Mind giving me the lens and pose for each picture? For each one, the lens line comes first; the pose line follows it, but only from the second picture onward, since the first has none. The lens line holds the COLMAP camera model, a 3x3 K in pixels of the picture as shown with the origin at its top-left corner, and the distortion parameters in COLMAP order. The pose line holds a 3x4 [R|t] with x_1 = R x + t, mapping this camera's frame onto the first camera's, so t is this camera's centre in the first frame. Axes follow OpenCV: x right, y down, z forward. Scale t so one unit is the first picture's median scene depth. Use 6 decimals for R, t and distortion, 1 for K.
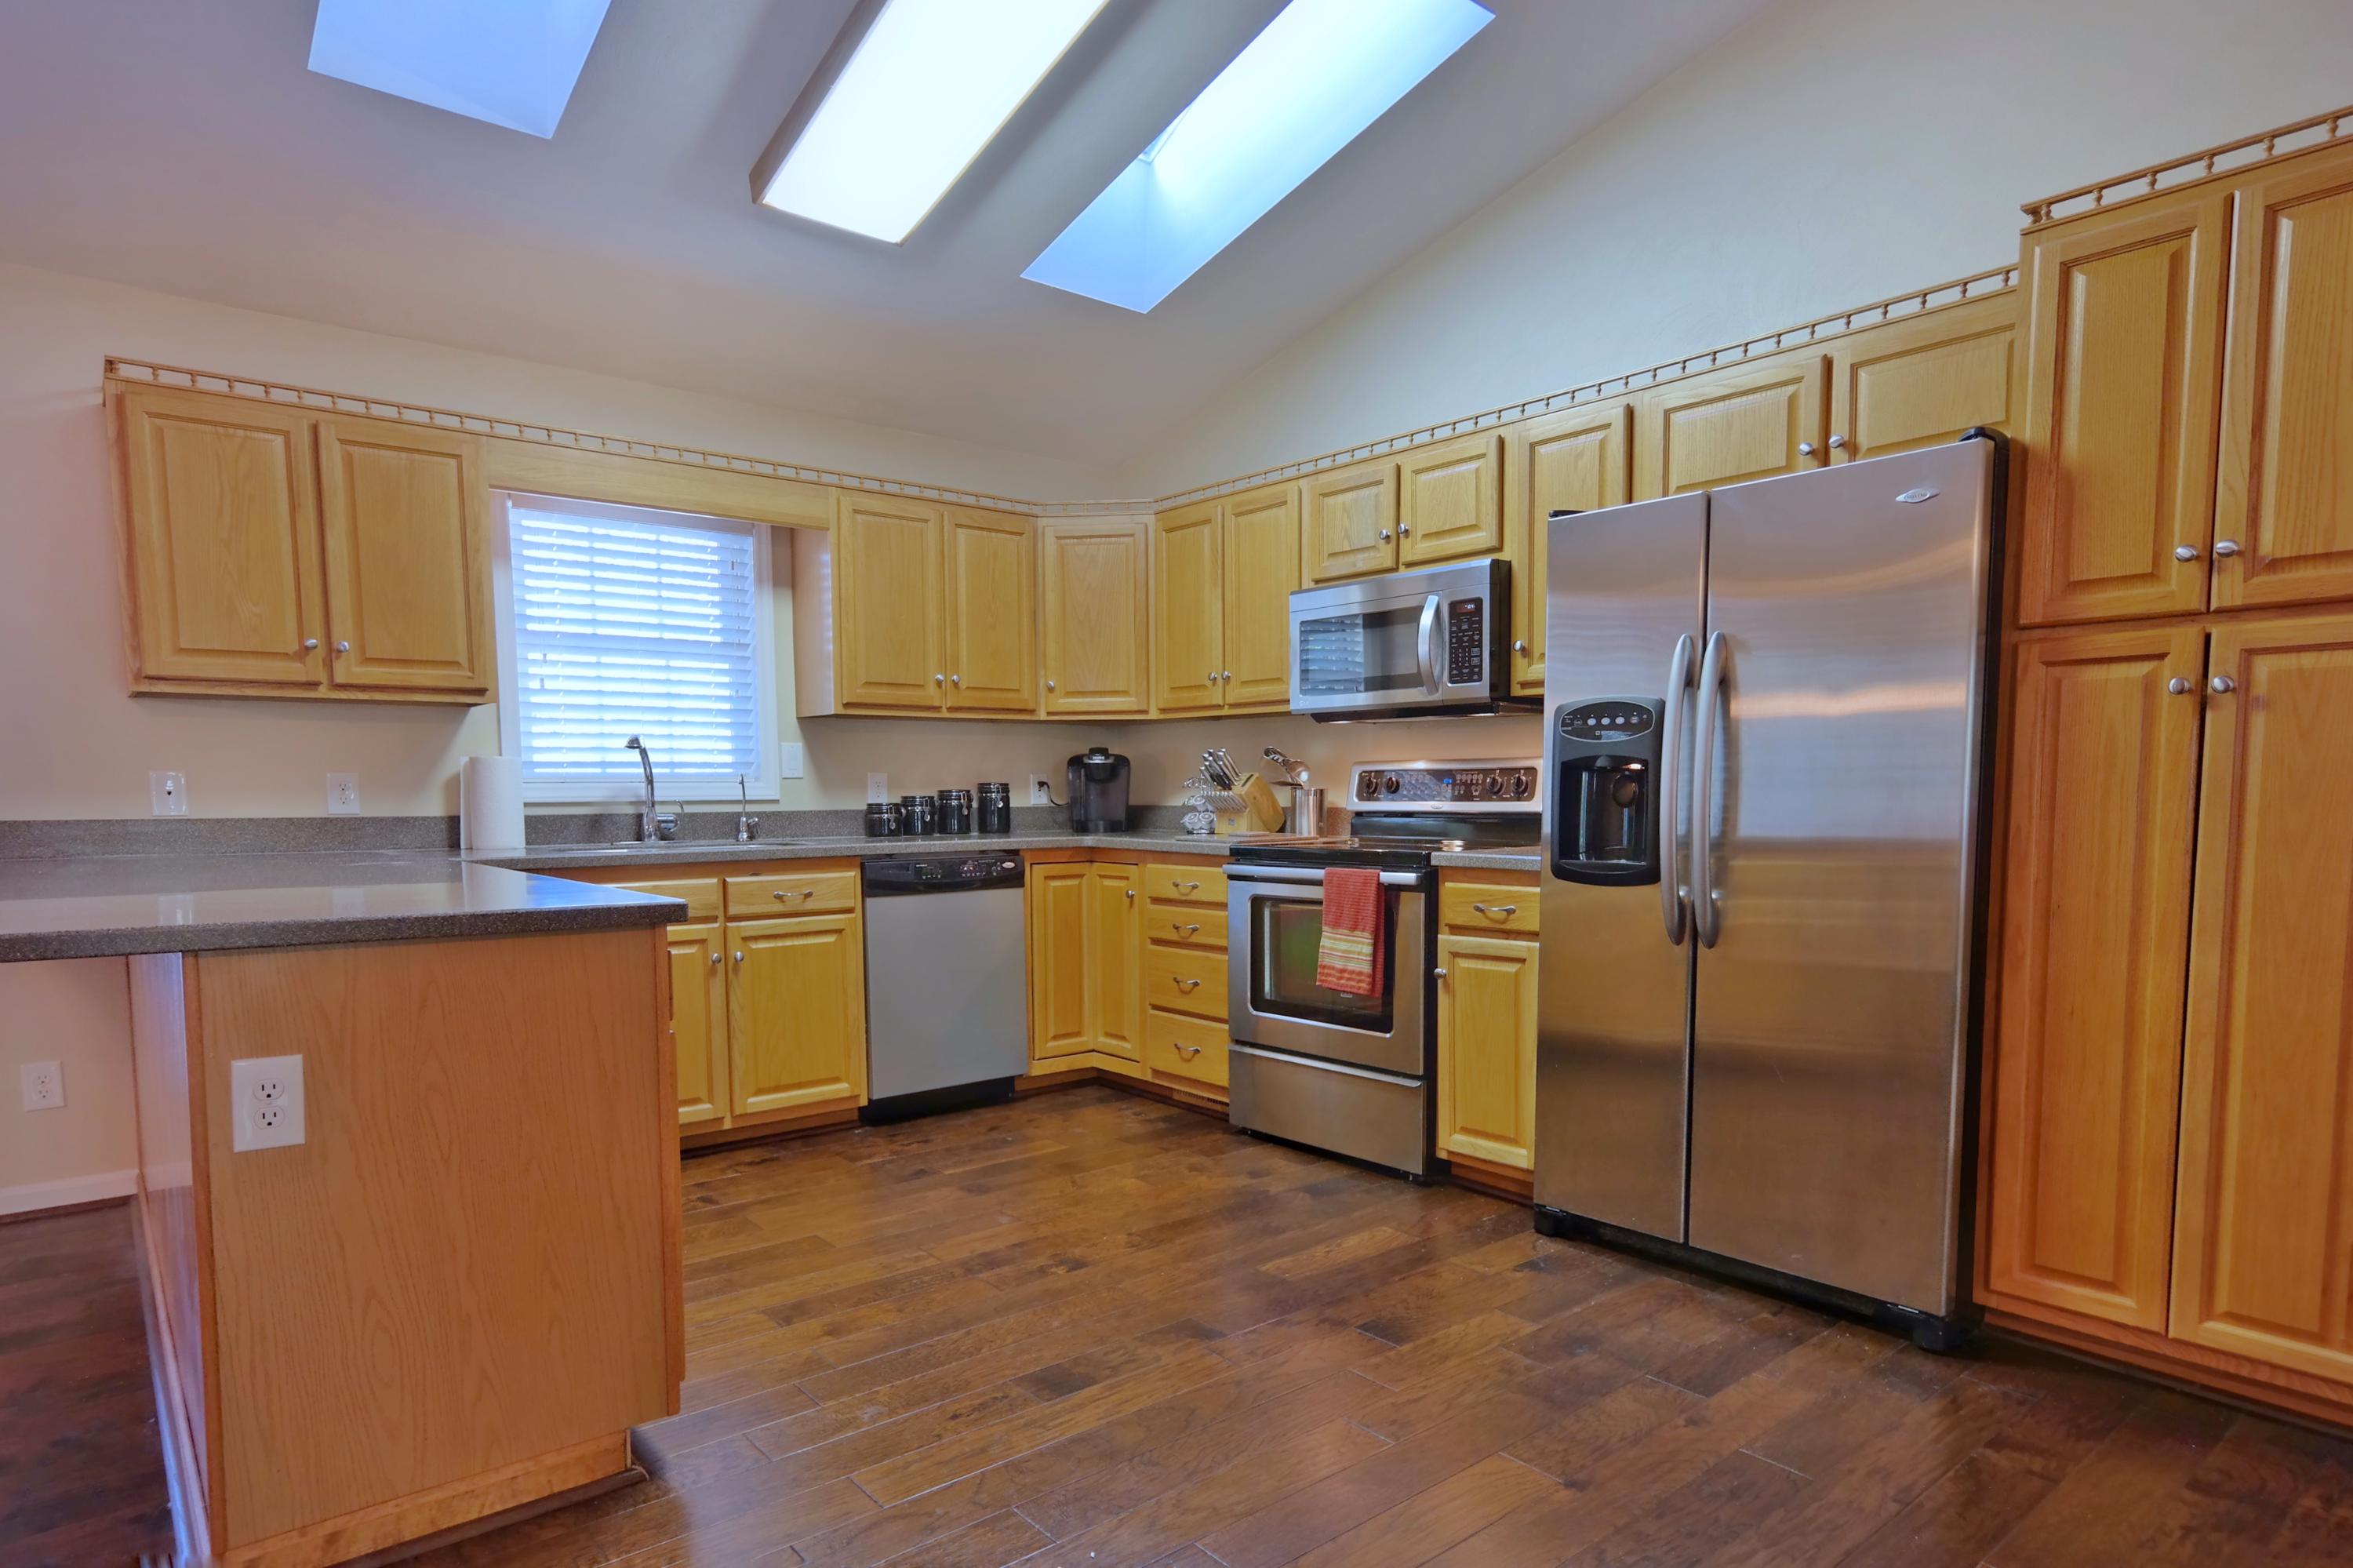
lens RADIAL K [[1262.9, 0, 1023.5], [0, 1262.9, 889.1], [0, 0, 1]] dist [0.001270, -0.000025]
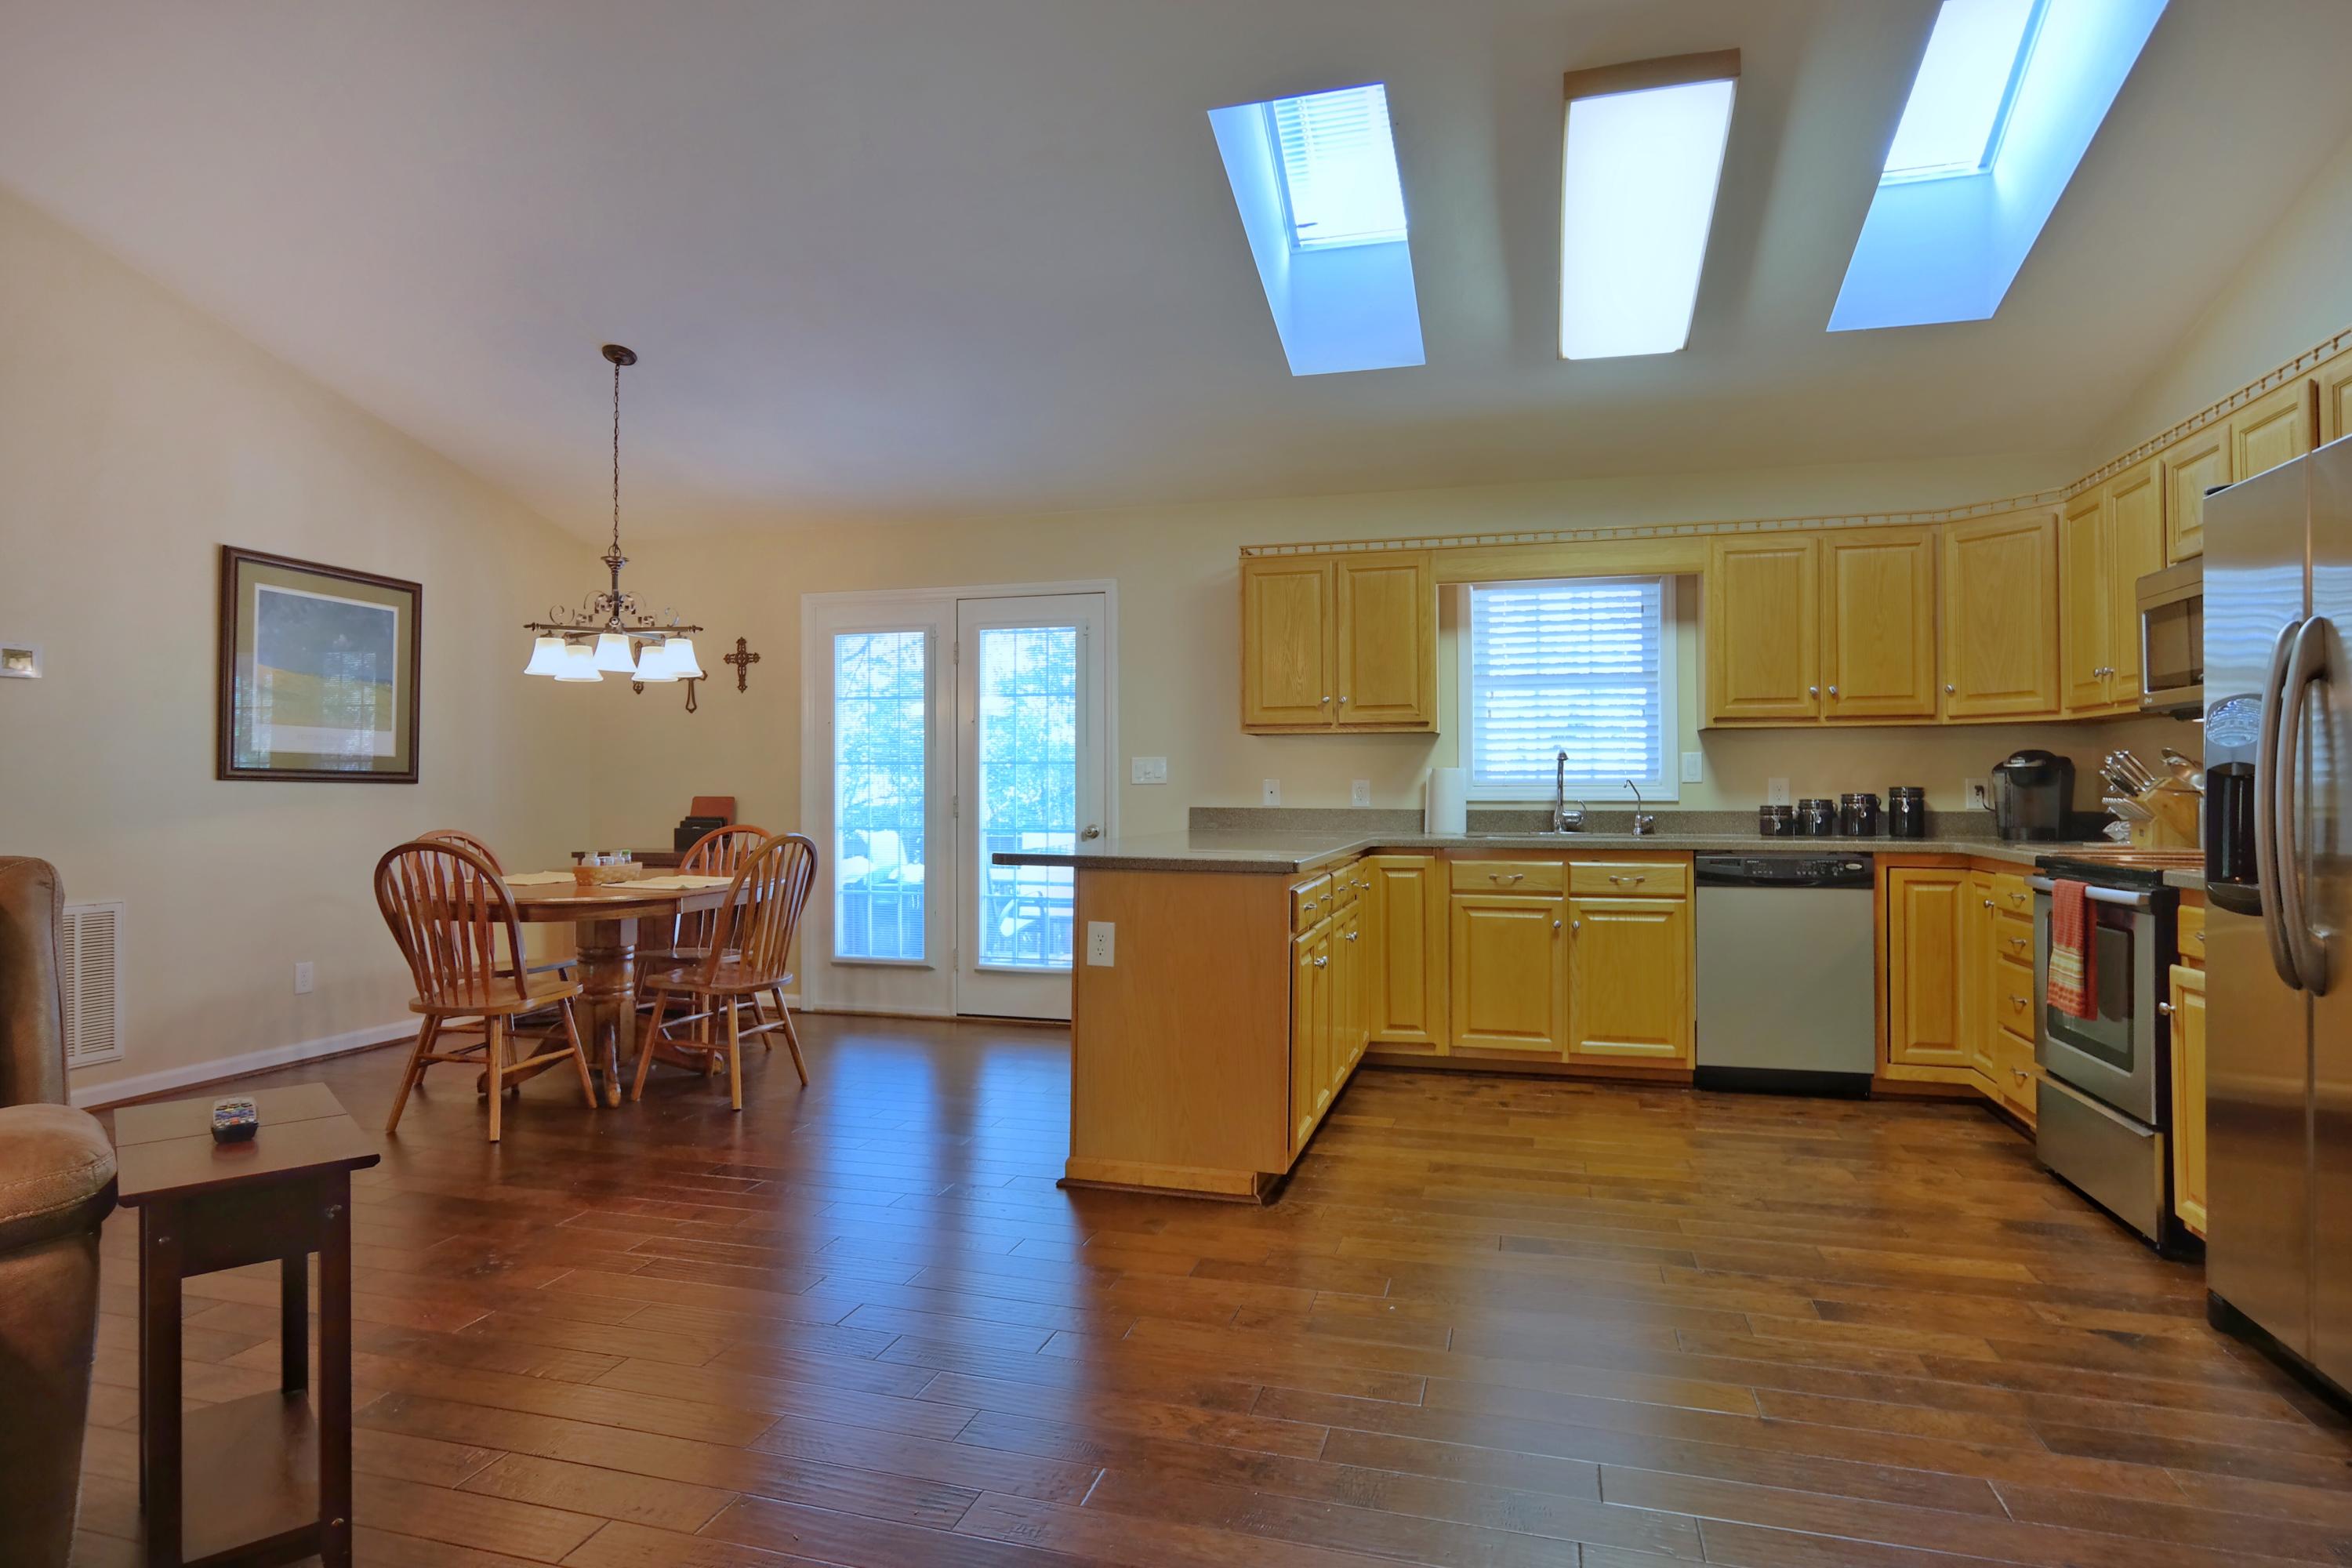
lens RADIAL K [[1272.0, 0, 1198.8], [0, 1272.0, 776.0], [0, 0, 1]] dist [-0.022818, 0.013774]
pose [[0.592444, -0.002333, -0.805608, 0.559471], [-0.067258, 0.996362, -0.052346, -0.002872], [0.802799, 0.085195, 0.590132, -0.059422]]
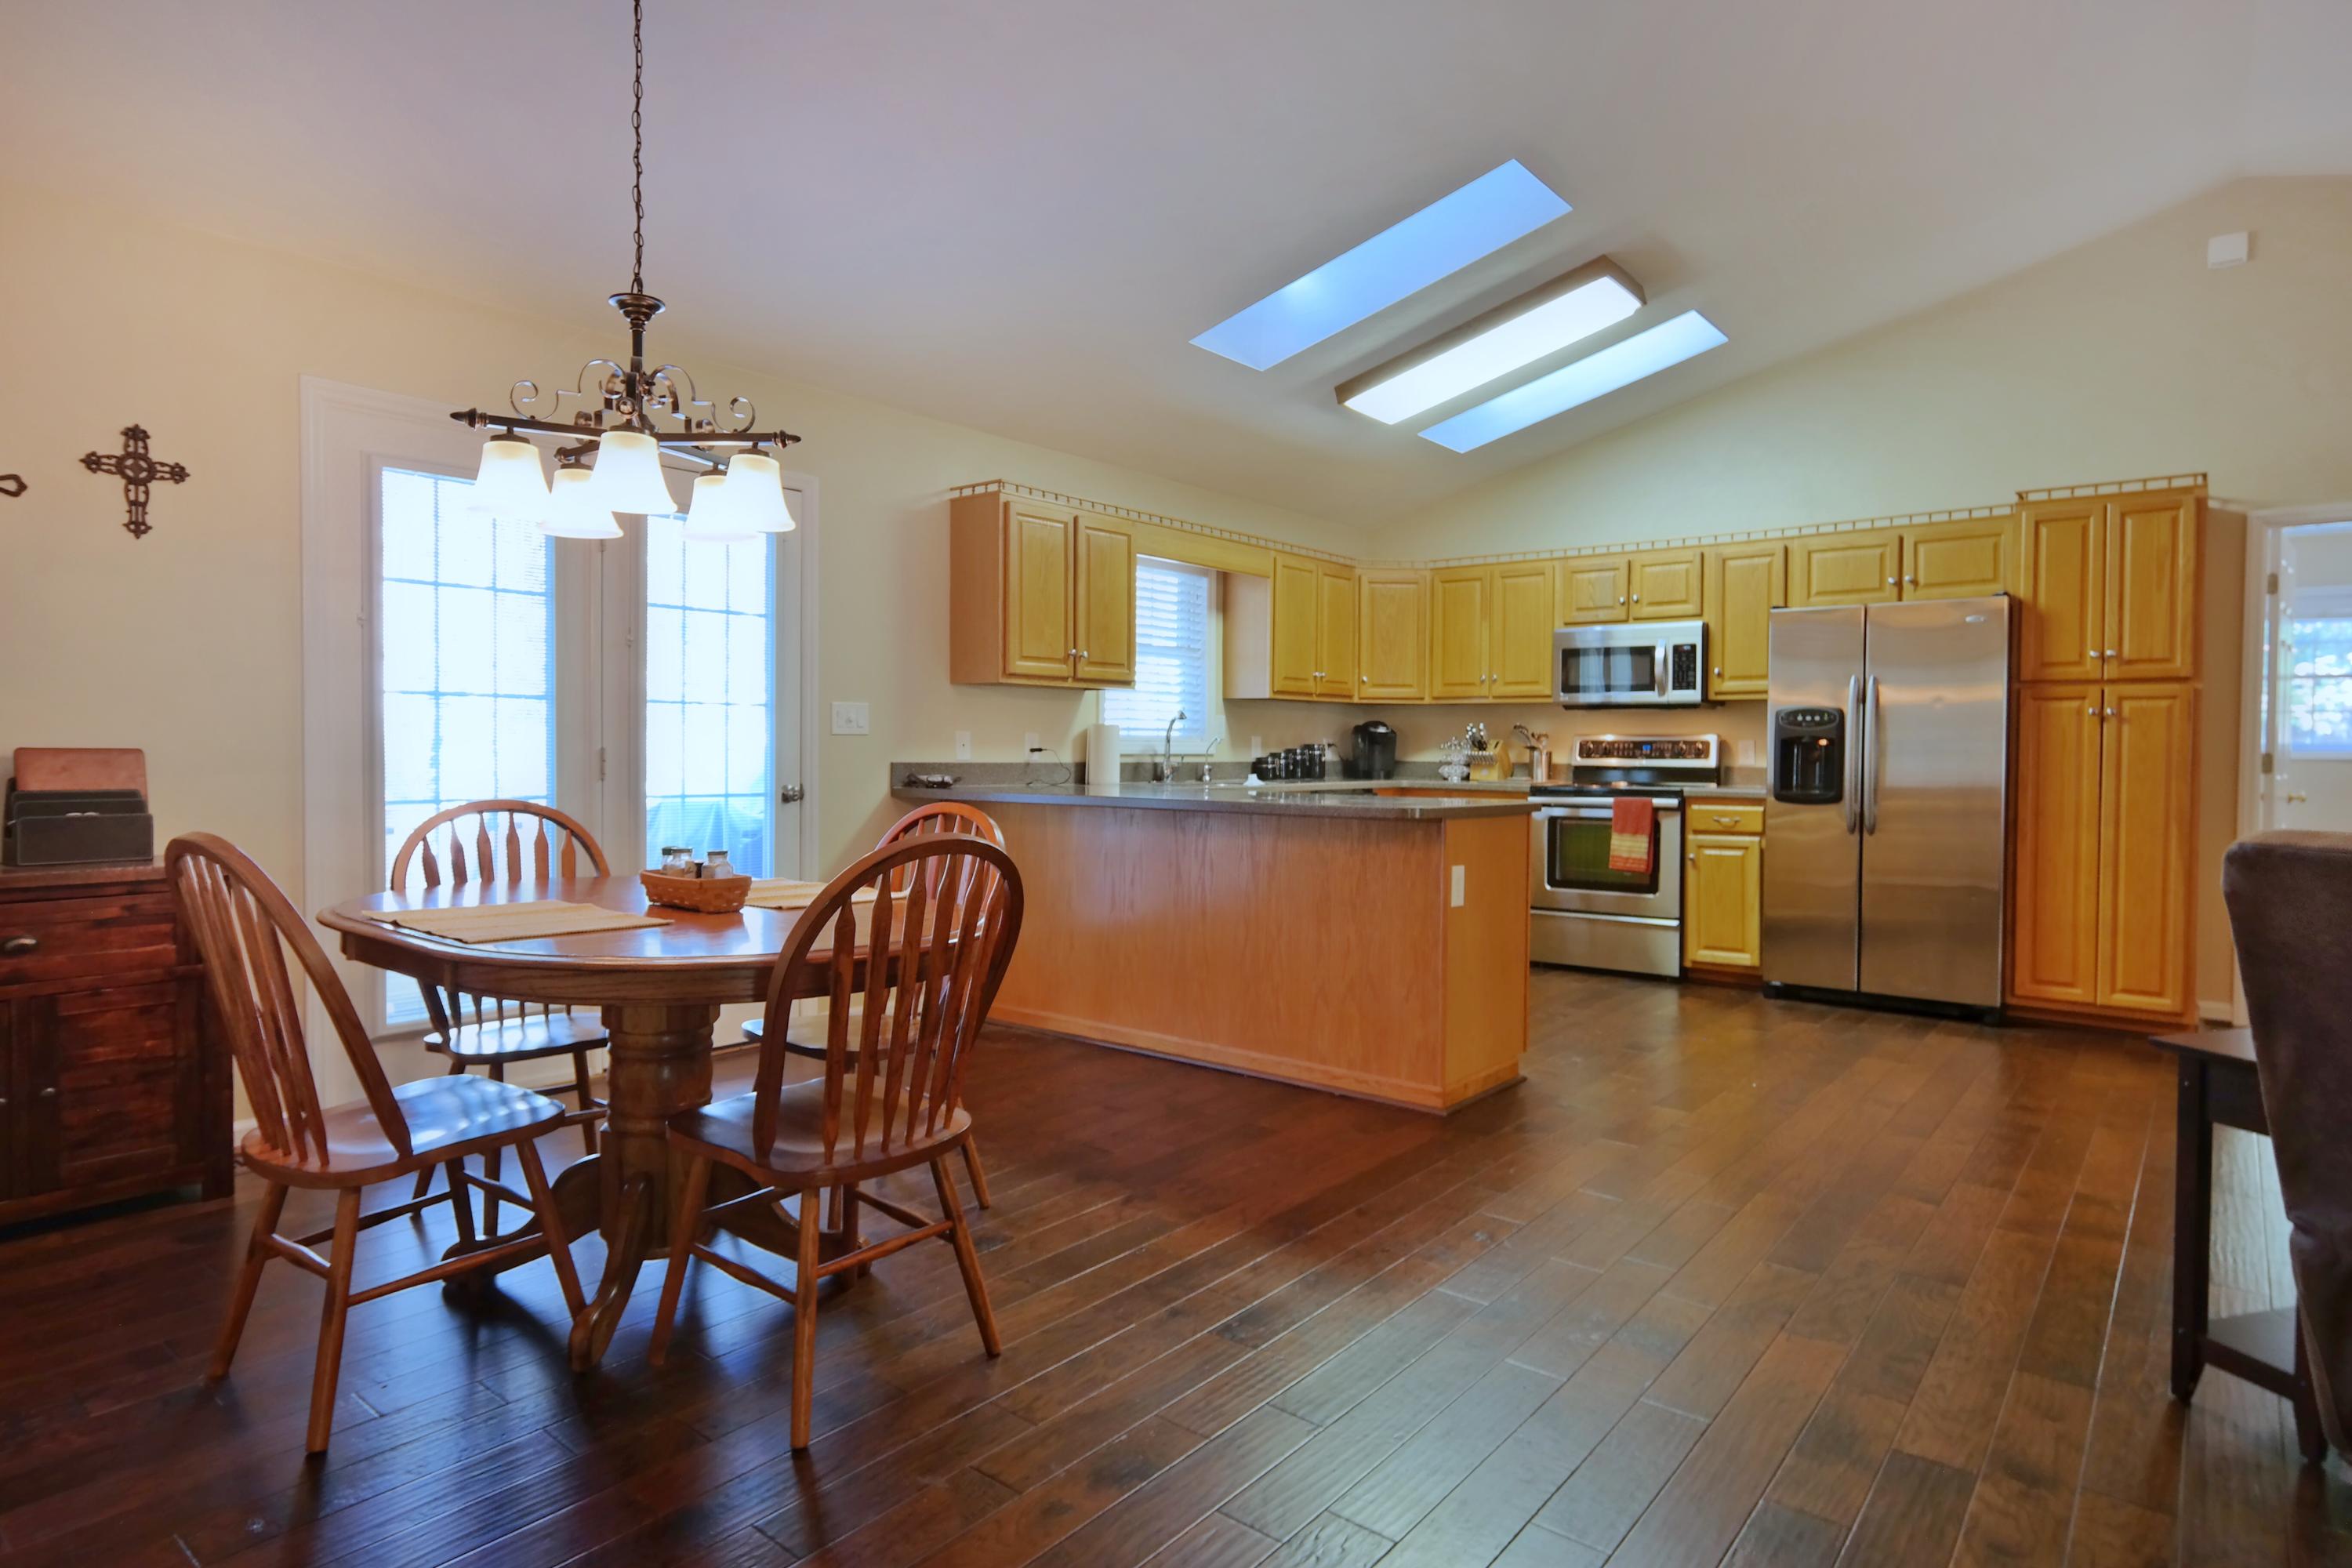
lens RADIAL K [[1403.5, 0, 951.5], [0, 1403.5, 780.1], [0, 0, 1]] dist [0.002291, 0.001279]
pose [[0.978026, 0.008085, 0.208327, -0.951623], [0.003288, 0.998526, -0.054184, 0.054300], [-0.208458, 0.053678, 0.976557, -0.609109]]
